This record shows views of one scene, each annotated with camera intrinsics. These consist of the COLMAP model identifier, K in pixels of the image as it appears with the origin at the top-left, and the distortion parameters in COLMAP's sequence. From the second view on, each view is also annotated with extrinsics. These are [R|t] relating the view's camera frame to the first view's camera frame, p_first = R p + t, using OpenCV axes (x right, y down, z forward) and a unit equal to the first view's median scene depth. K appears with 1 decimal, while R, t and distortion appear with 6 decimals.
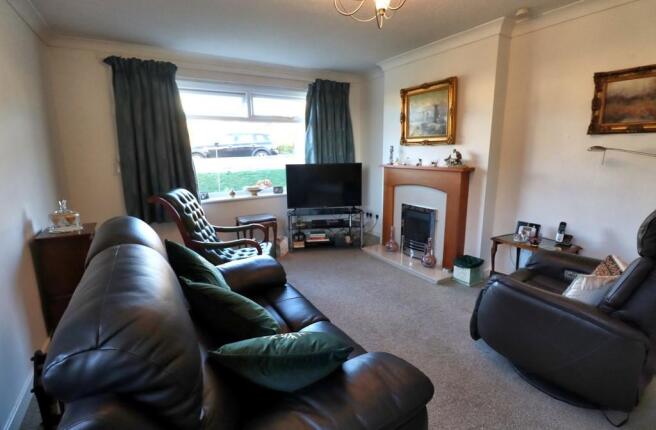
lens RADIAL K [[301.9, 0, 328.0], [0, 301.9, 215.0], [0, 0, 1]] dist [-0.000586, -0.000347]
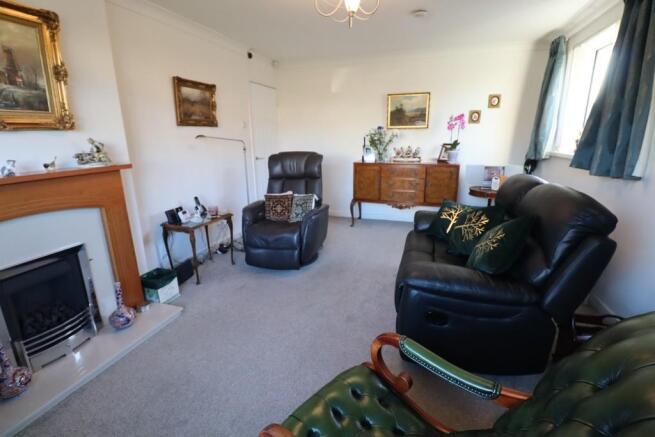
lens RADIAL K [[309.7, 0, 327.5], [0, 309.7, 218.5], [0, 0, 1]] dist [-0.000201, -0.000280]
pose [[-0.635521, -0.179218, 0.750995, -0.444122], [0.189567, 0.906693, 0.376793, -0.226399], [-0.748450, 0.381824, -0.542249, 1.098784]]
